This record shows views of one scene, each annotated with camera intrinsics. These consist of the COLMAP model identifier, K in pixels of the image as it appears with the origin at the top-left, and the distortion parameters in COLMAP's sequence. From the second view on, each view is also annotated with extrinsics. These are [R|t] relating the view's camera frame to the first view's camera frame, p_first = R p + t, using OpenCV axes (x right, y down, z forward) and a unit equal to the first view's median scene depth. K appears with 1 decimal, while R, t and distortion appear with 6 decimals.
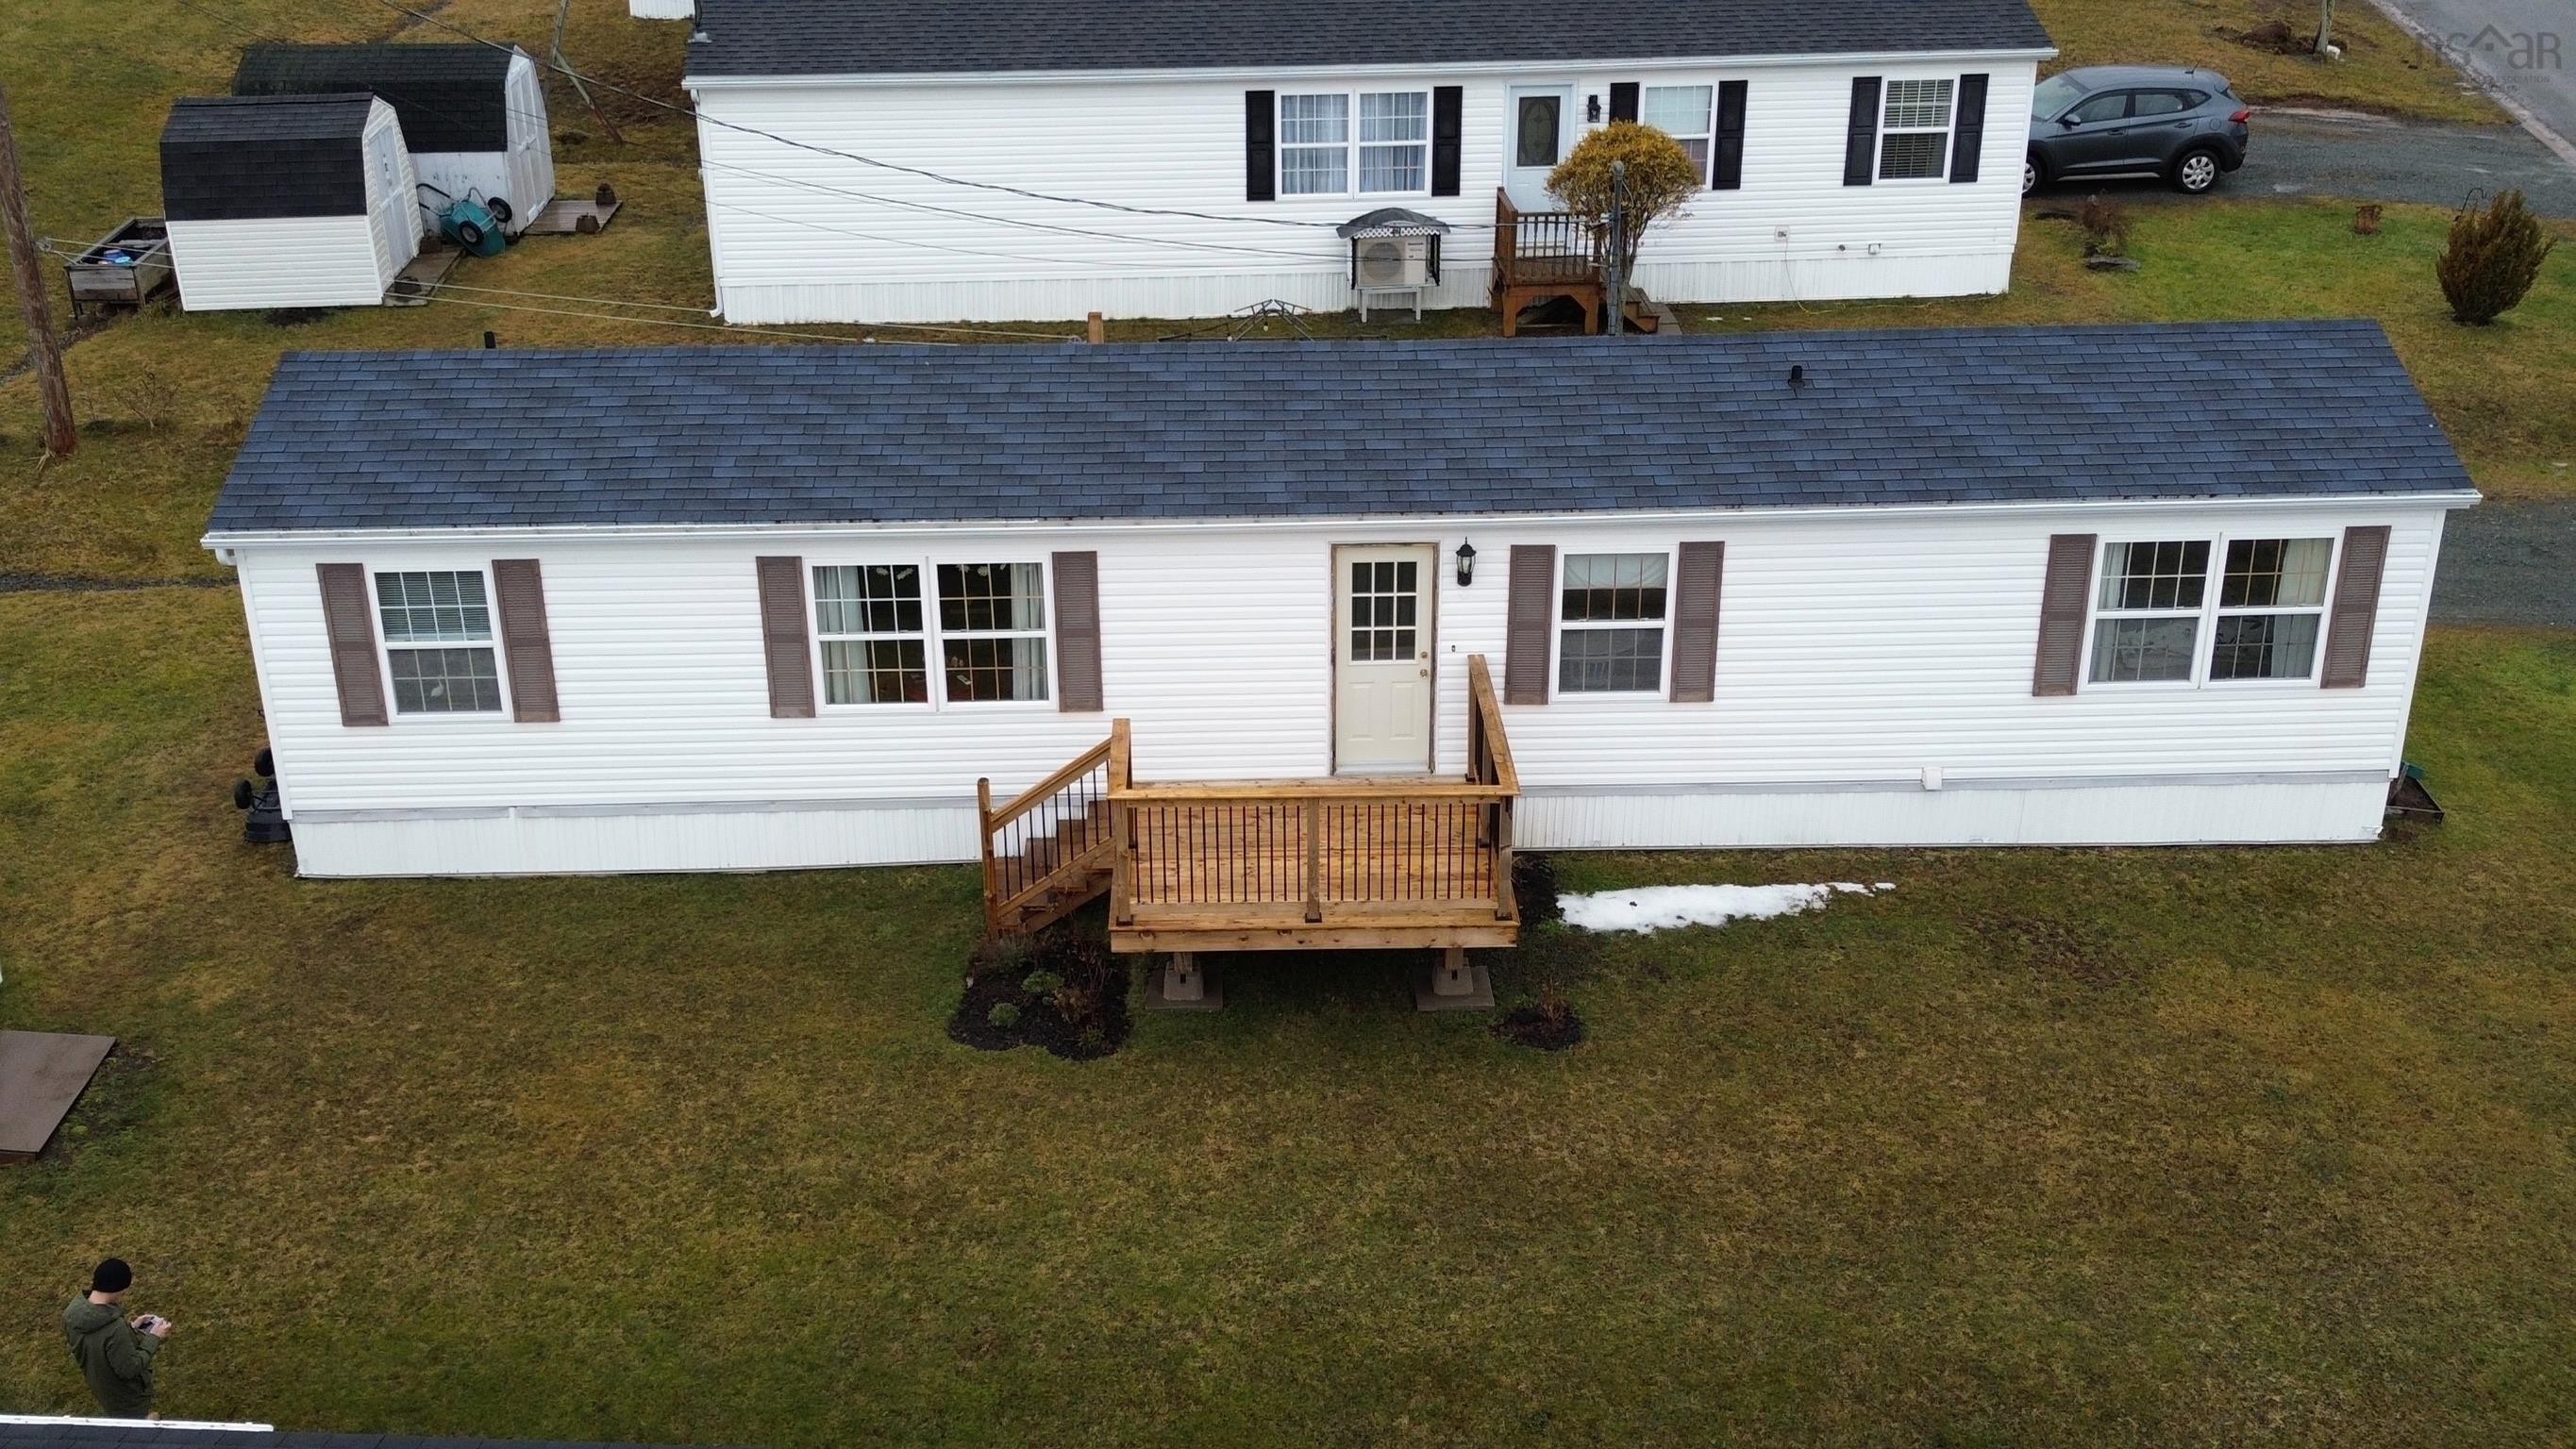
lens RADIAL K [[2620.3, 0, 1283.8], [0, 2620.3, 713.0], [0, 0, 1]] dist [0.123820, -0.231250]
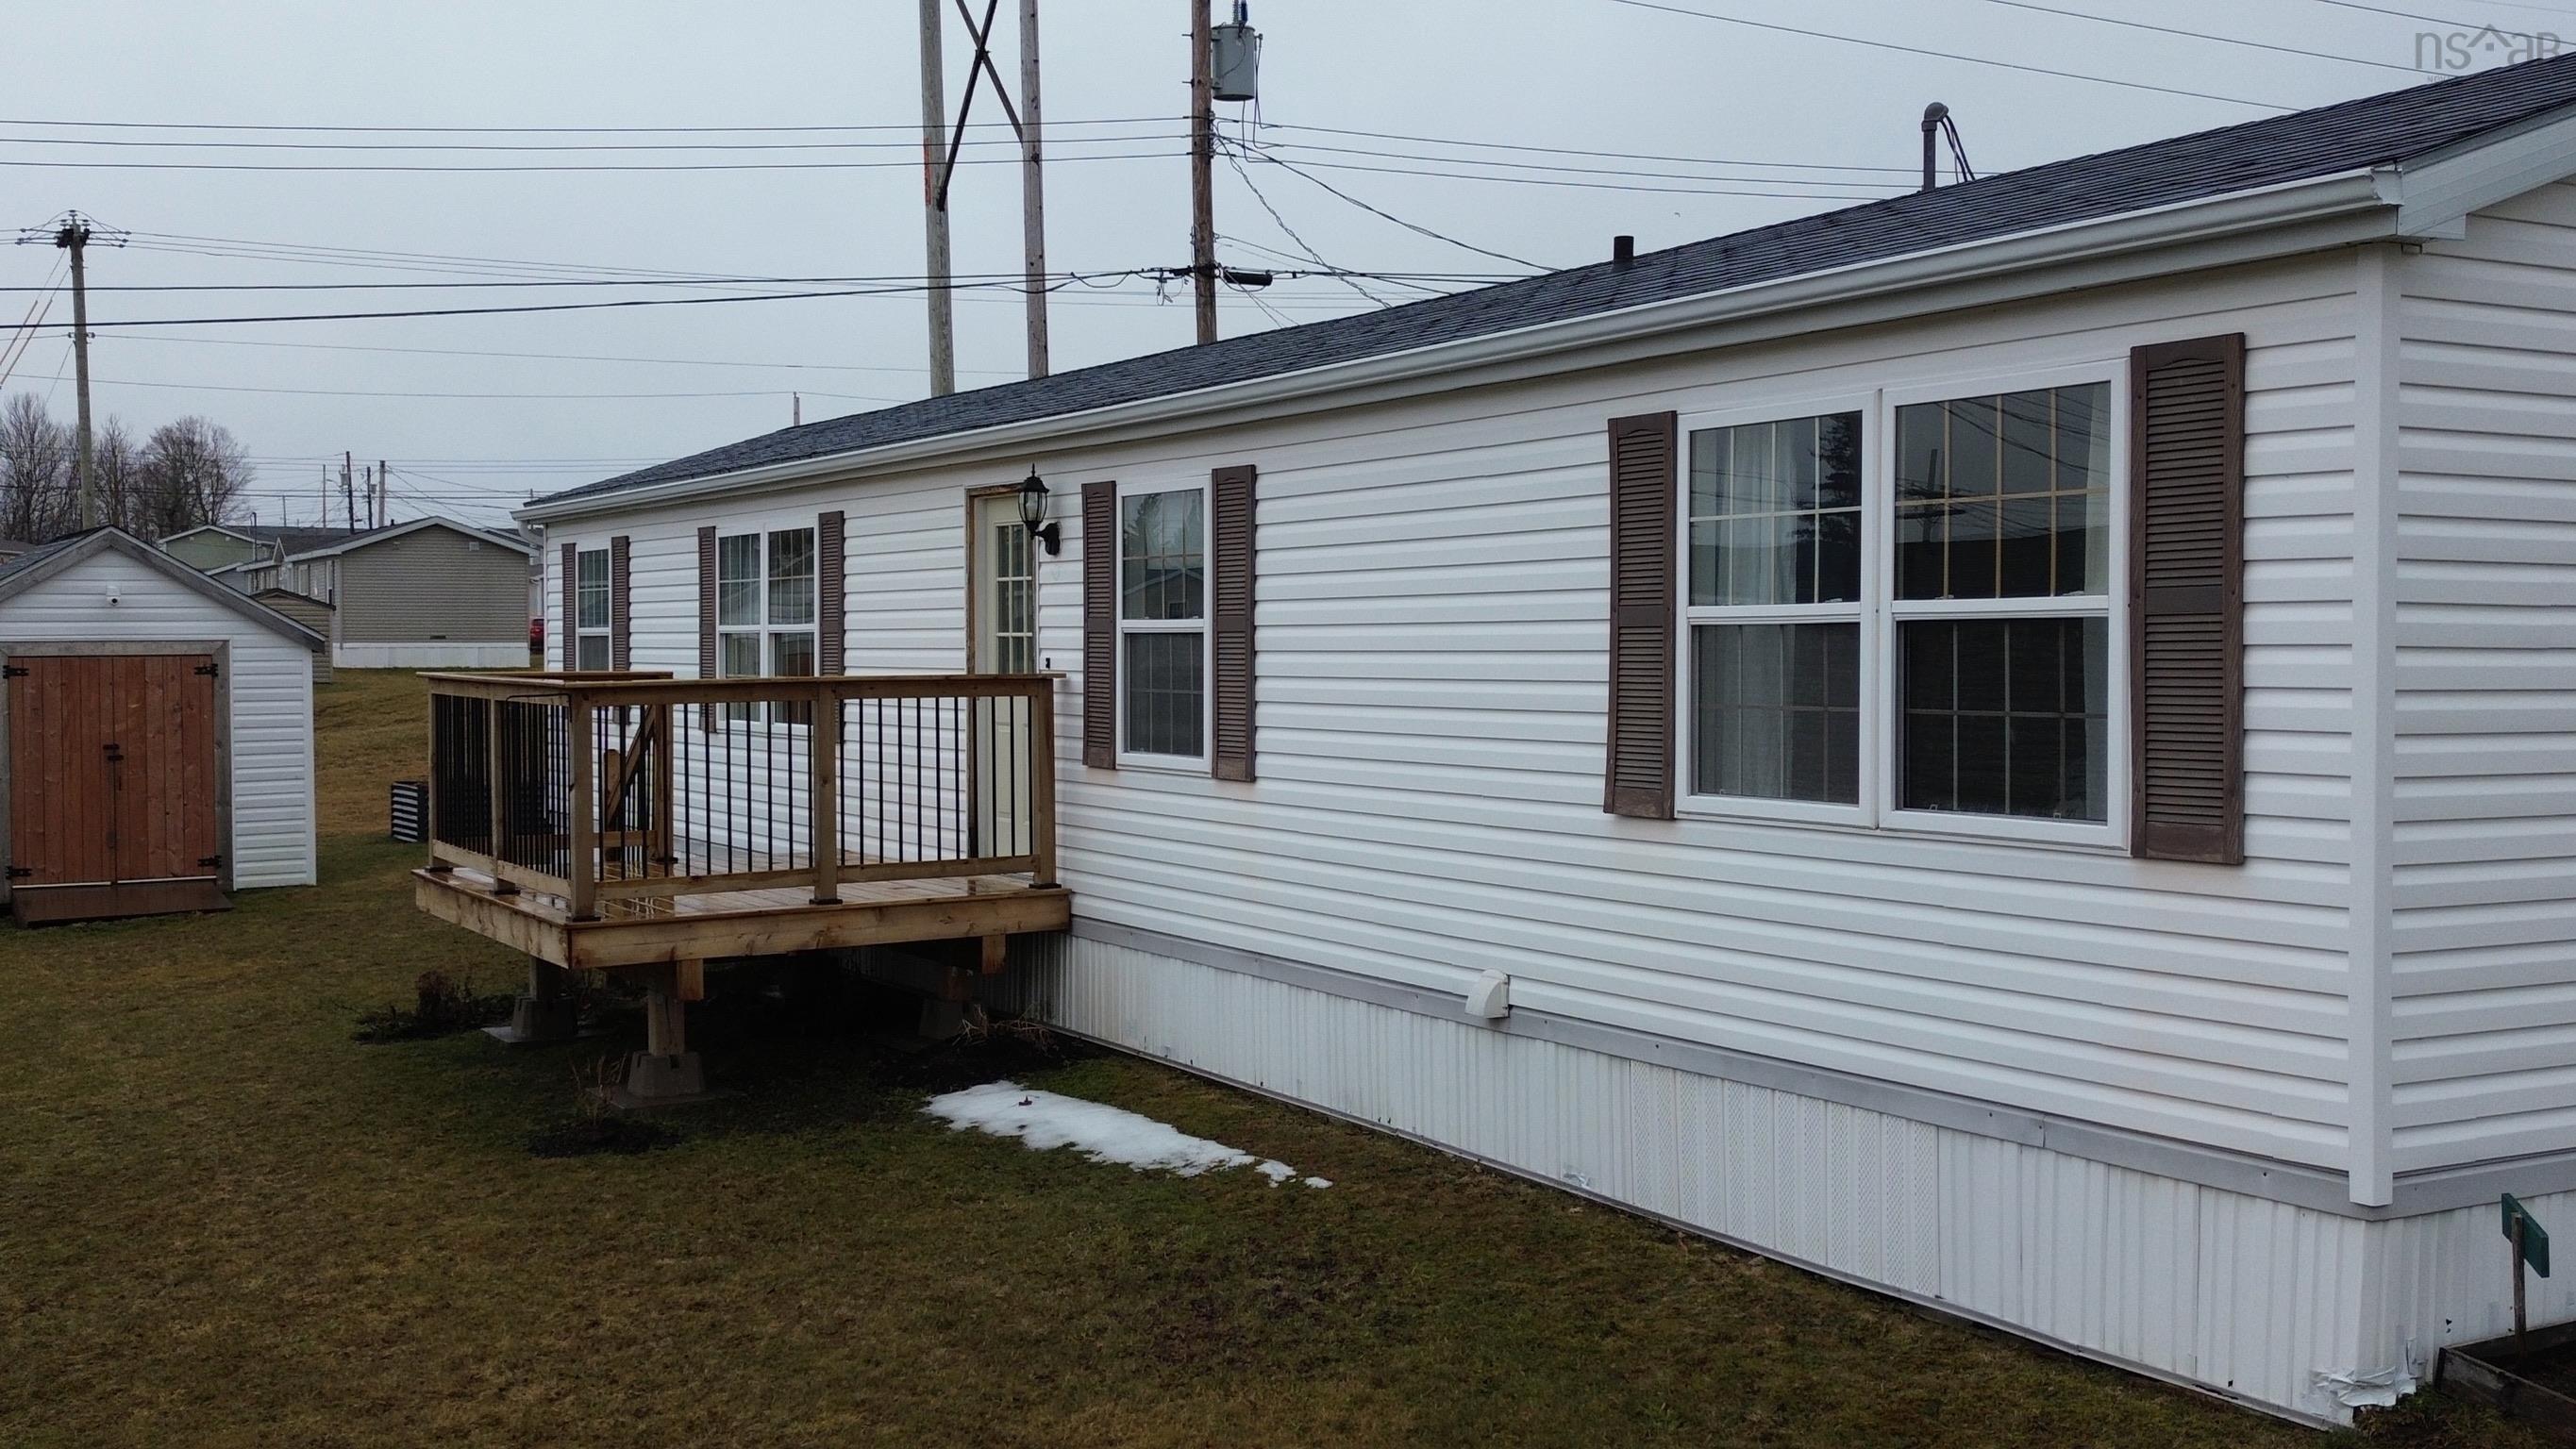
lens RADIAL K [[2620.3, 0, 1283.8], [0, 2620.3, 713.0], [0, 0, 1]] dist [0.123820, -0.231250]
pose [[0.483716, 0.031404, -0.874661, 0.647843], [-0.367226, 0.914417, -0.170256, 0.072884], [0.794458, 0.403554, 0.453851, 0.771400]]
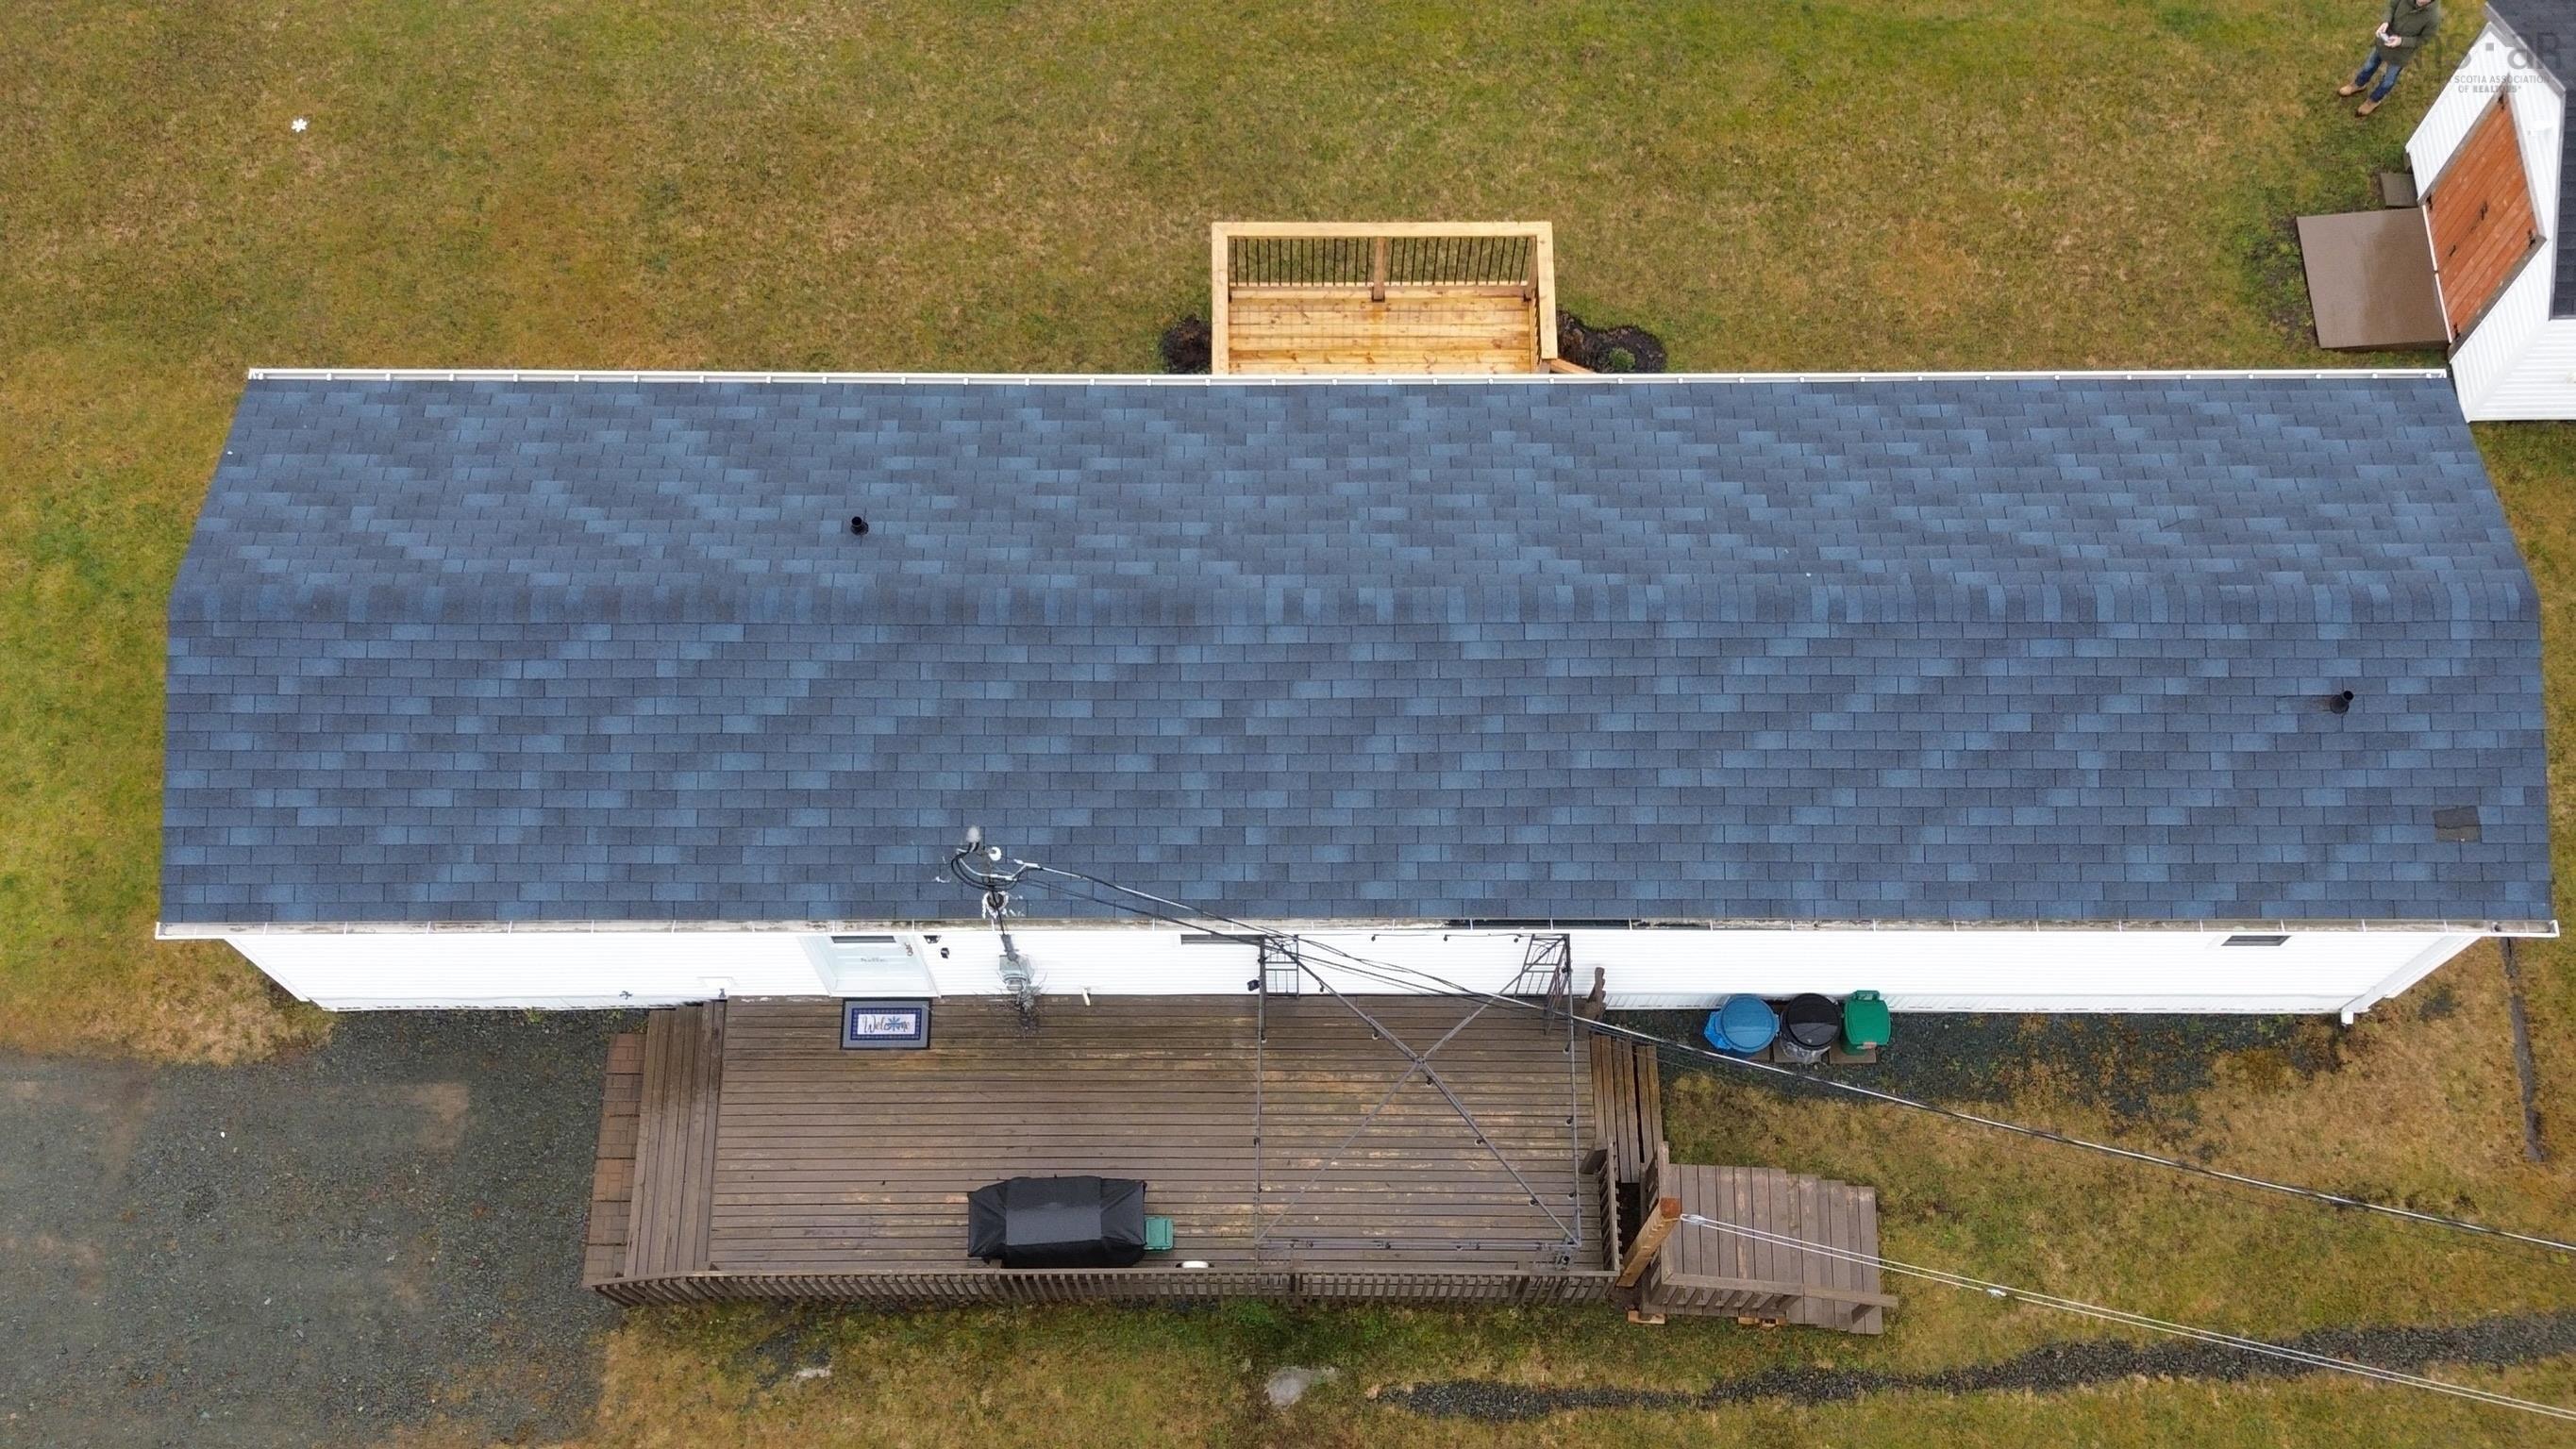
lens RADIAL K [[2620.3, 0, 1283.8], [0, 2620.3, 713.0], [0, 0, 1]] dist [0.123820, -0.231250]
pose [[-0.999704, -0.018642, 0.015658, 0.030549], [0.016437, -0.042387, 0.998966, -1.089531], [-0.017959, 0.998927, 0.042681, 1.061555]]
